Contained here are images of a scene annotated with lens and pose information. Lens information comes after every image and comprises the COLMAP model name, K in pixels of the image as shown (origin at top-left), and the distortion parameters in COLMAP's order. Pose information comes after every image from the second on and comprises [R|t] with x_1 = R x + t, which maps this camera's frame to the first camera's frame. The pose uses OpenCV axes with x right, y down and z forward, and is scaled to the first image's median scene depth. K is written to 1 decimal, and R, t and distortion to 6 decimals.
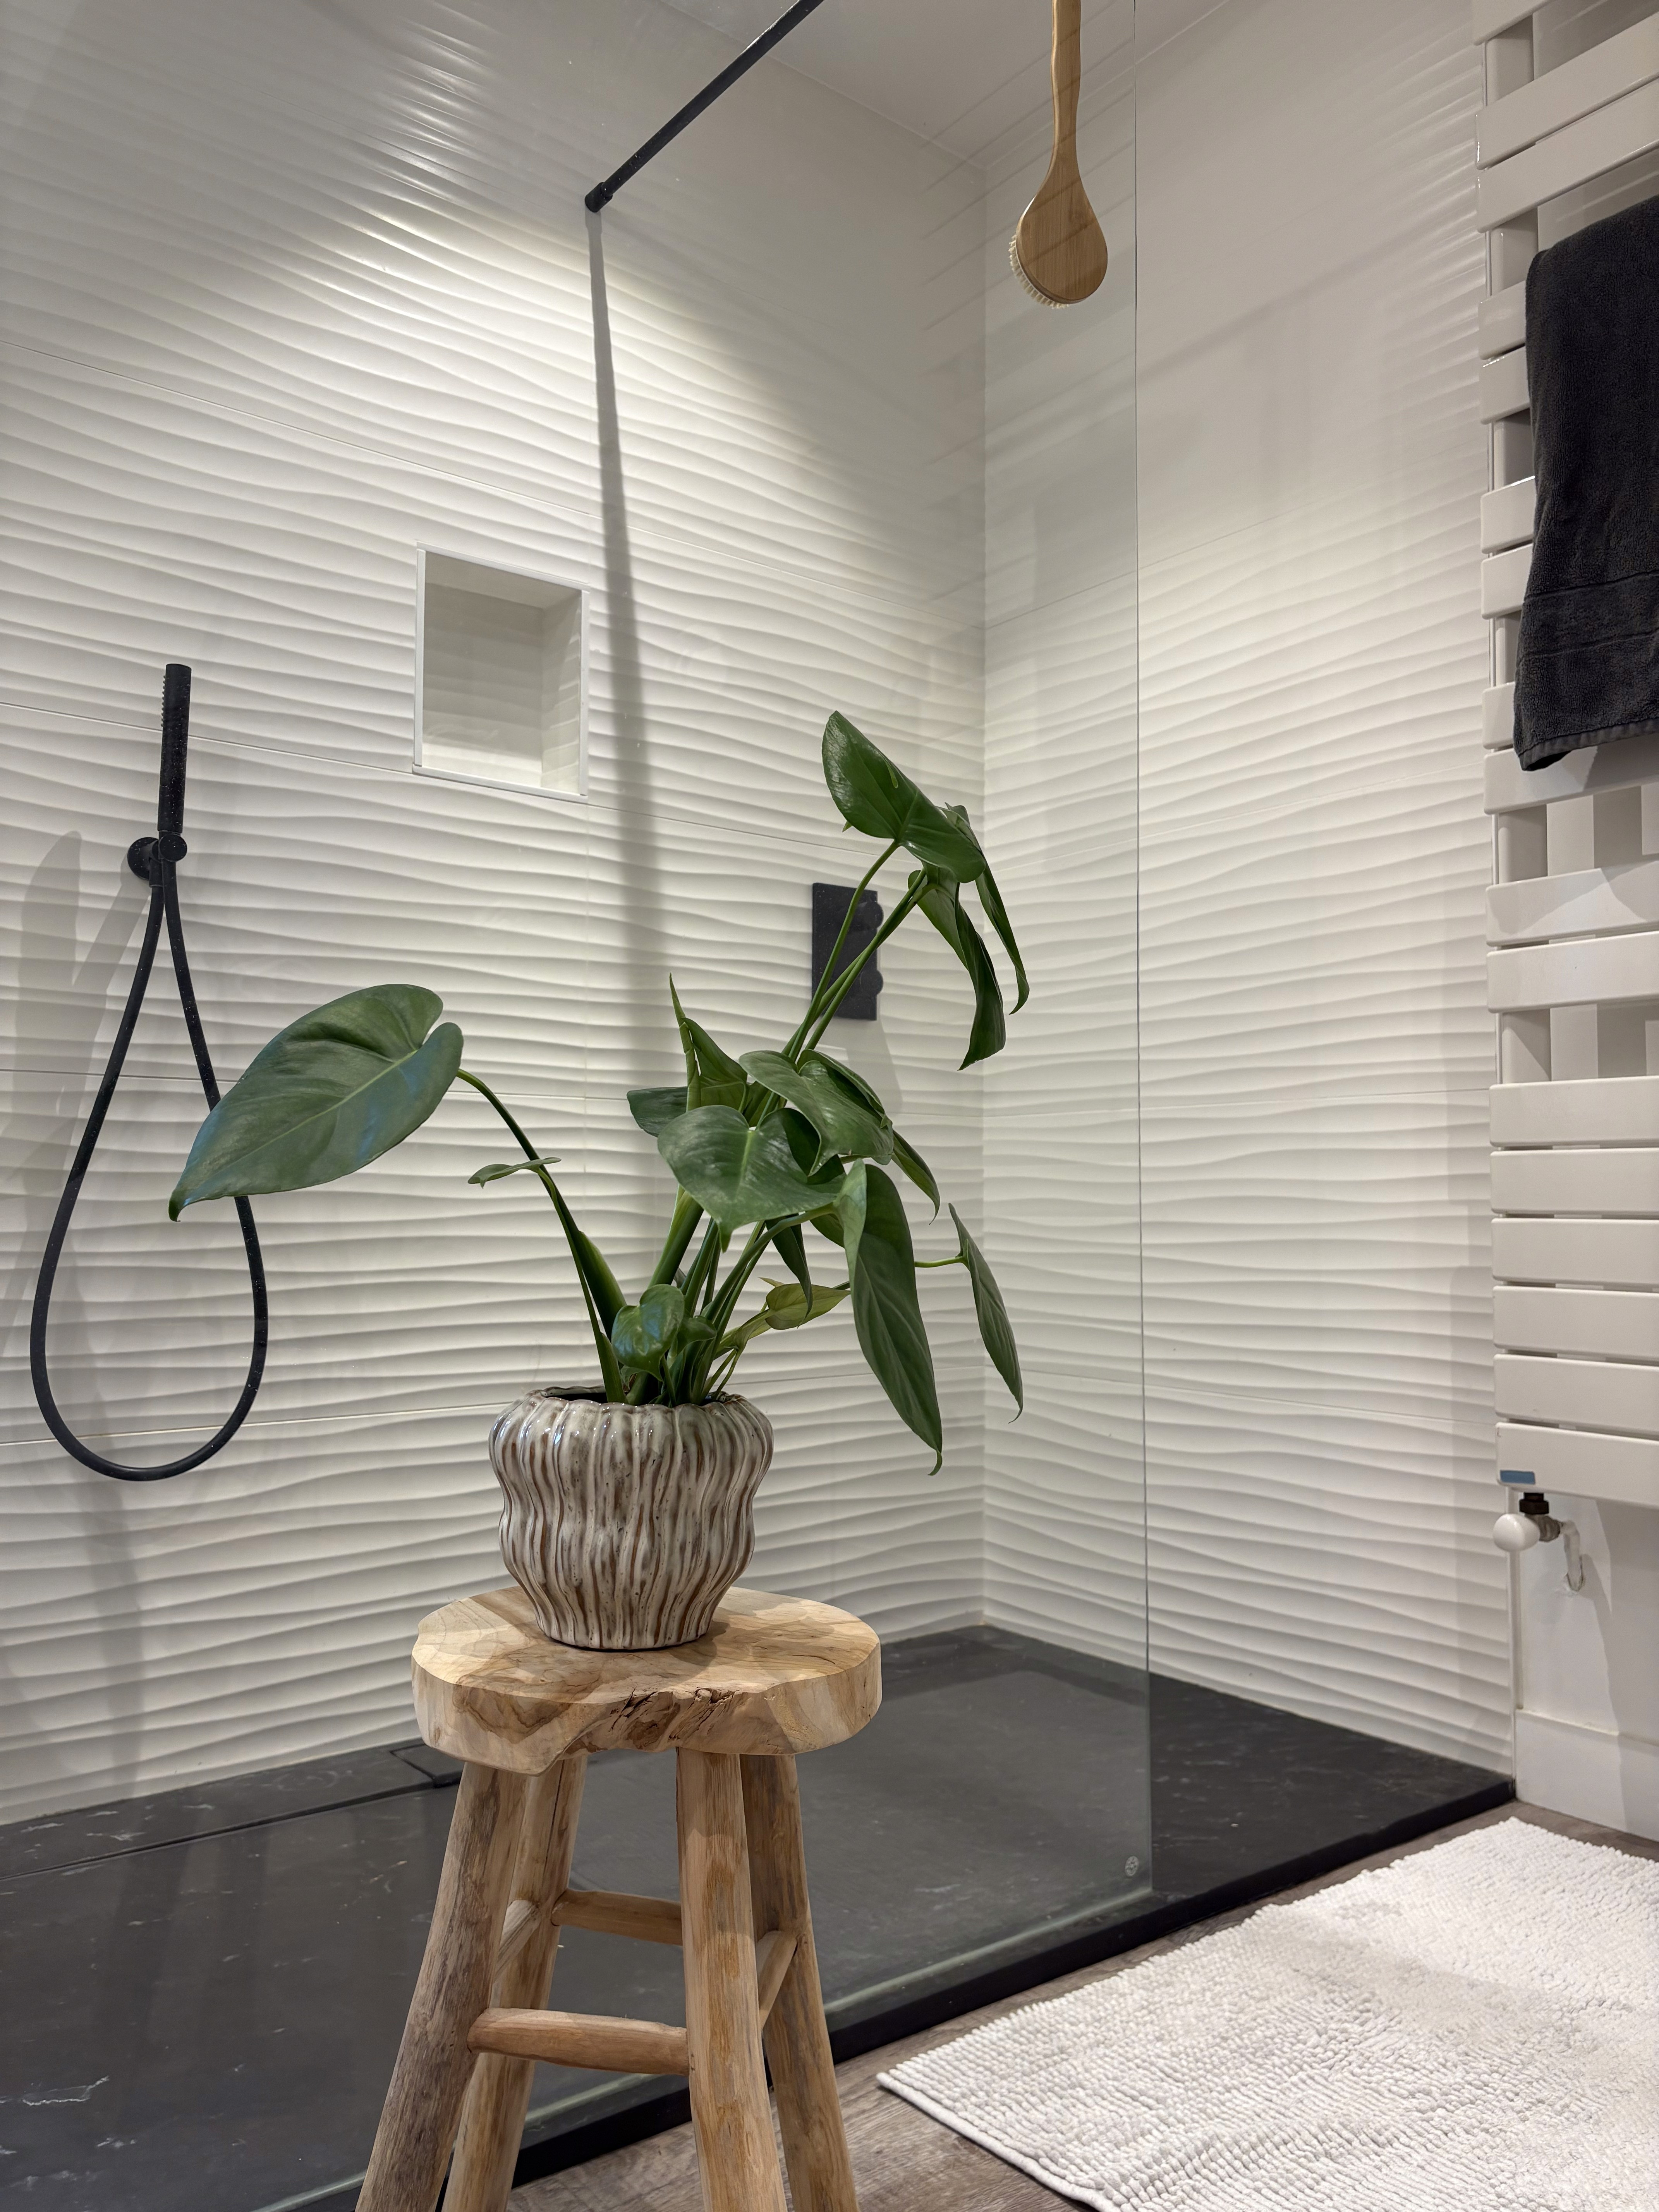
lens RADIAL K [[1662.6, 0, 829.5], [0, 1662.6, 1106.0], [0, 0, 1]] dist [0.031652, -0.003555]
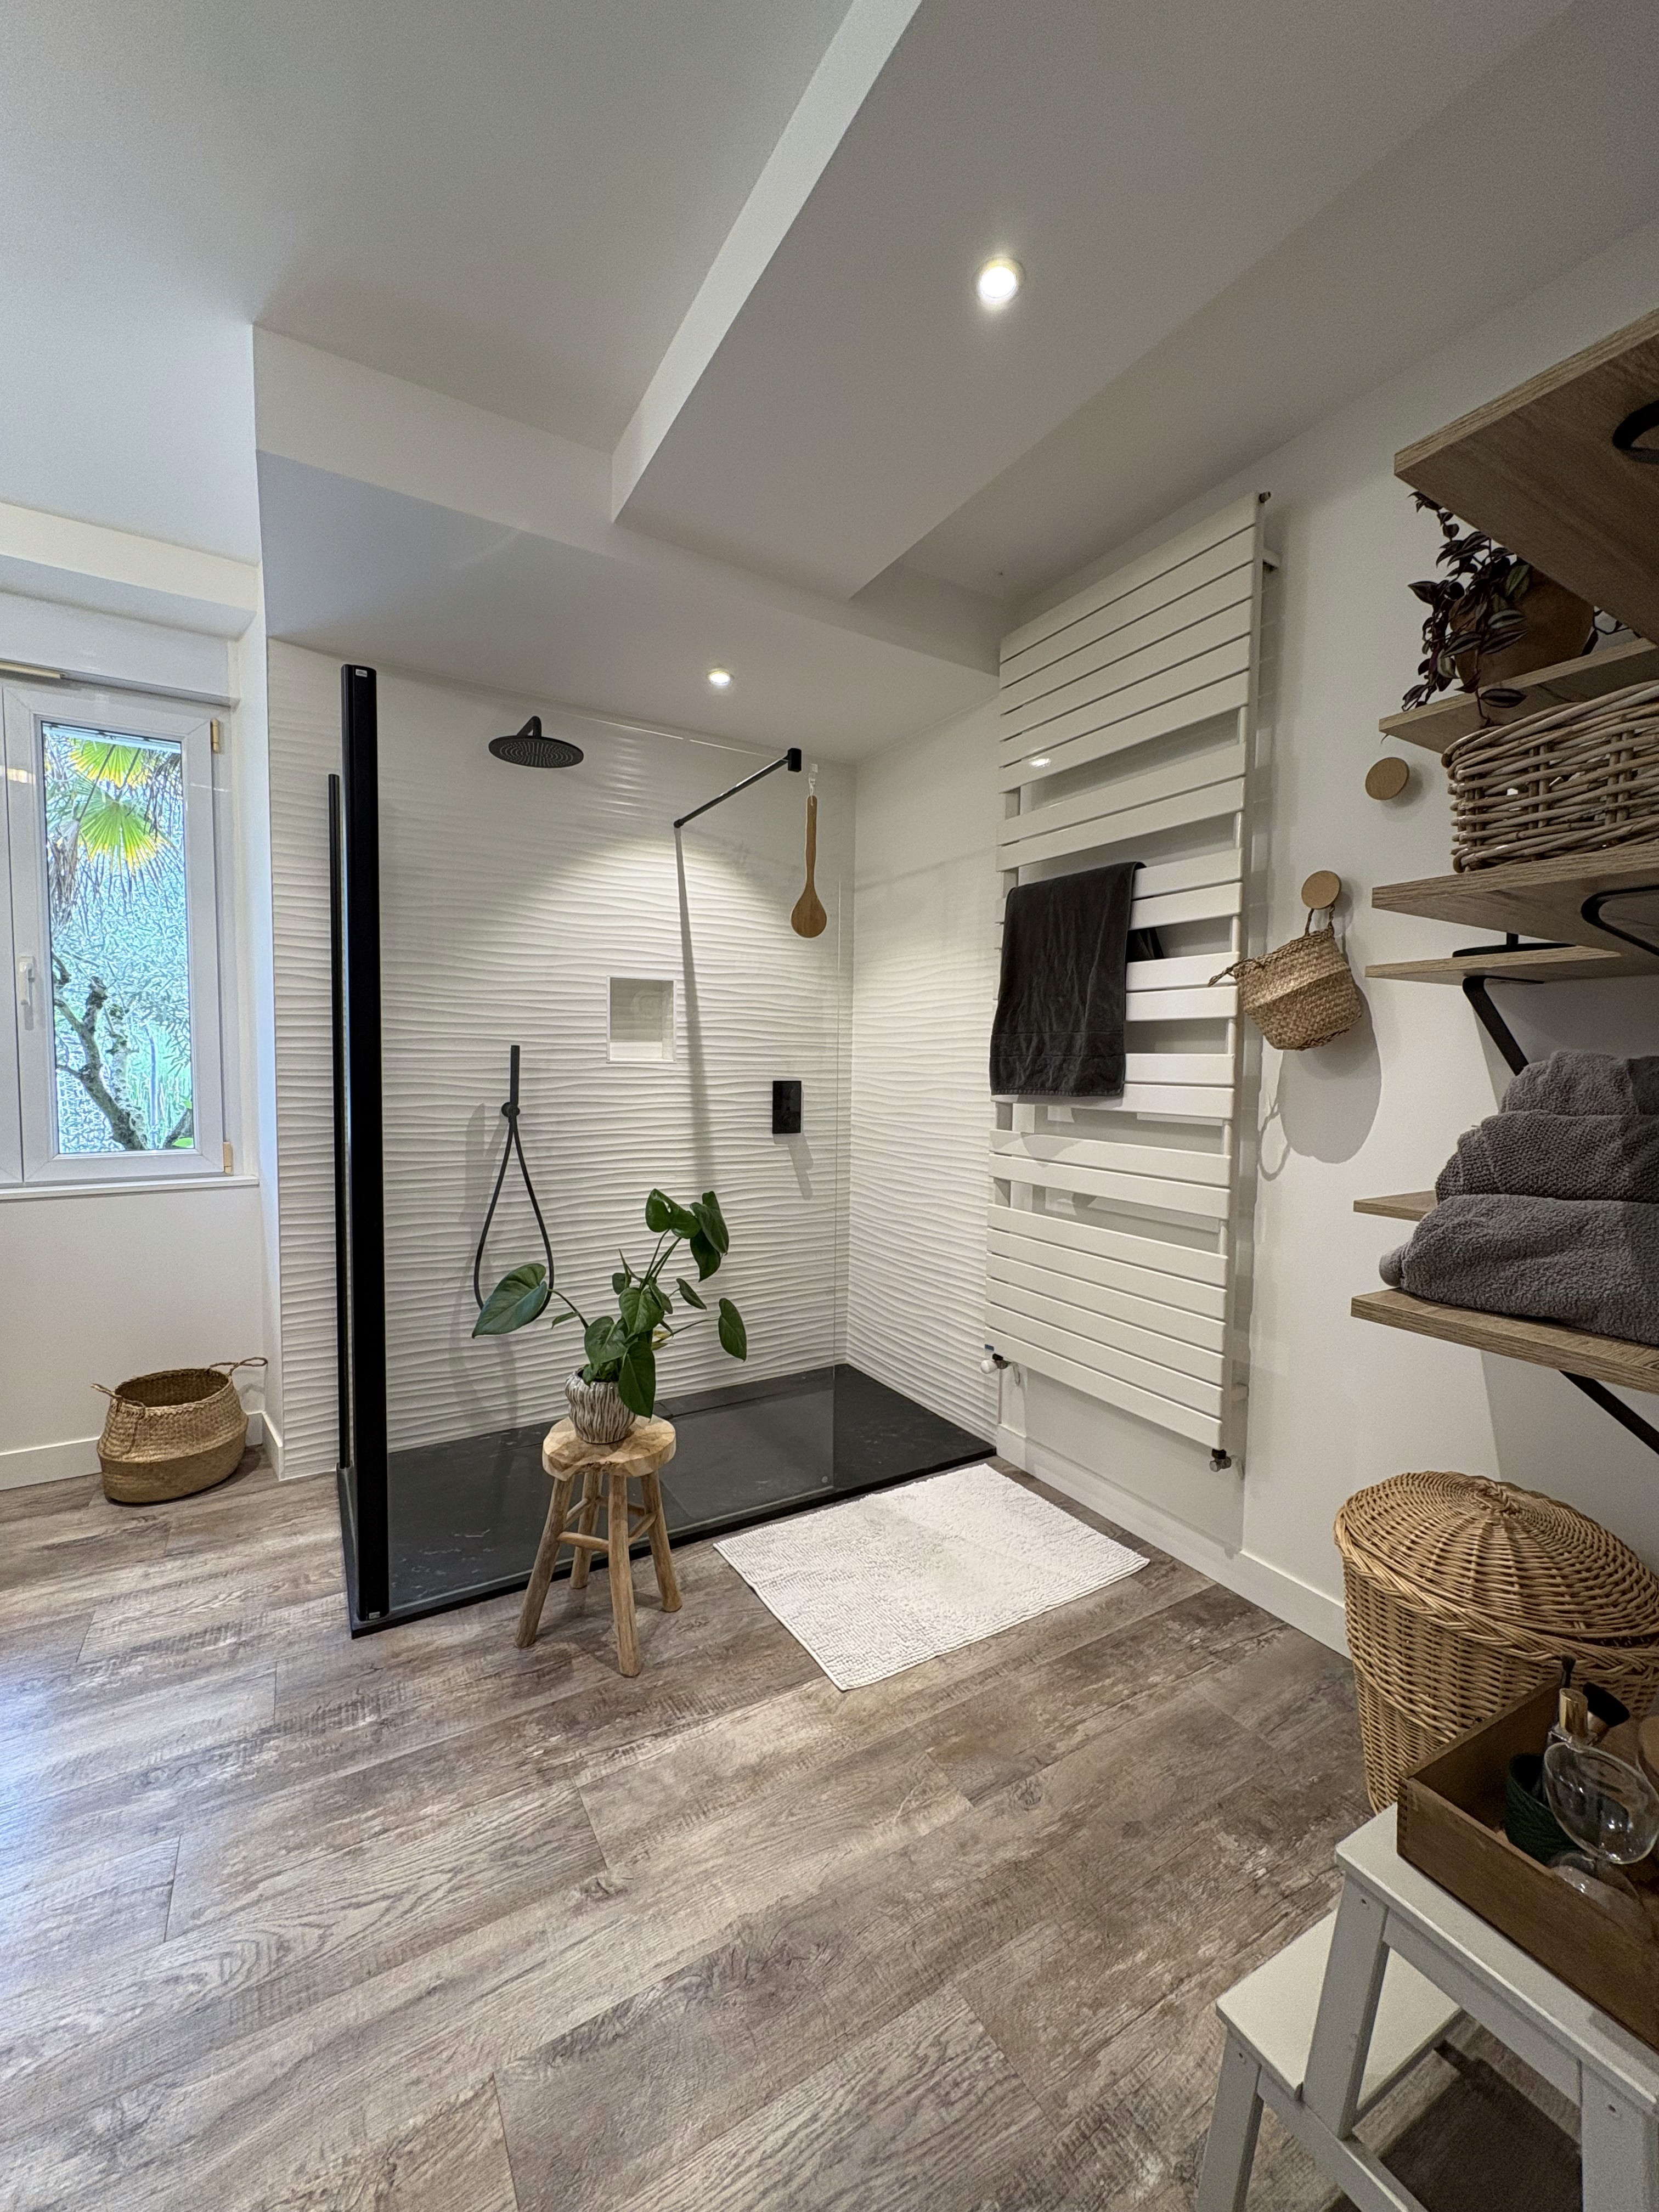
lens RADIAL K [[882.8, 0, 833.8], [0, 882.8, 1101.7], [0, 0, 1]] dist [0.002301, -0.000213]
pose [[0.993398, 0.013433, -0.113925, 0.309506], [-0.001178, 0.994262, 0.106970, -0.325477], [0.114709, -0.106130, 0.987714, -0.407898]]
